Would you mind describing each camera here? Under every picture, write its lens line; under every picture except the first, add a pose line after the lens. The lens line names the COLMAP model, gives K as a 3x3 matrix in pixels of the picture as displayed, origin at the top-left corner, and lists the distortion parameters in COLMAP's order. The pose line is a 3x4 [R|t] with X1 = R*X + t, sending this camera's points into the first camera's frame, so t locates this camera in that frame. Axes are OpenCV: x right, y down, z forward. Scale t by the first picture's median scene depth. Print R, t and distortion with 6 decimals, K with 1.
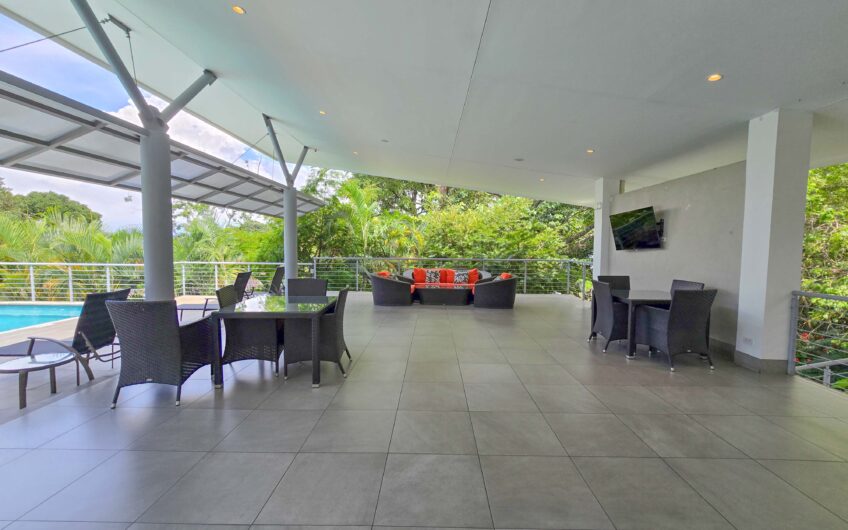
lens RADIAL K [[347.3, 0, 427.6], [0, 347.3, 262.9], [0, 0, 1]] dist [-0.003613, 0.000319]
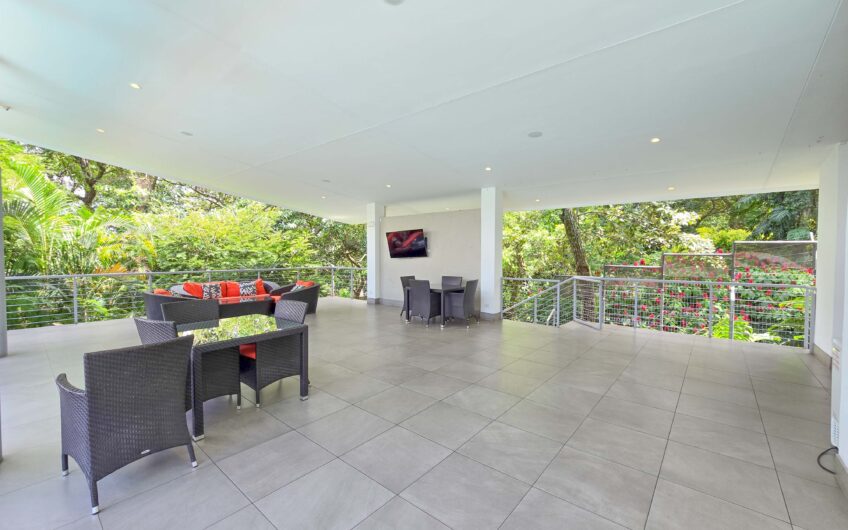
lens RADIAL K [[347.3, 0, 427.6], [0, 347.3, 262.9], [0, 0, 1]] dist [-0.003613, 0.000319]
pose [[0.630192, -0.030508, 0.775840, -0.599159], [0.044107, 0.999021, 0.003457, -0.021976], [-0.775185, 0.032041, 0.630921, 0.041667]]
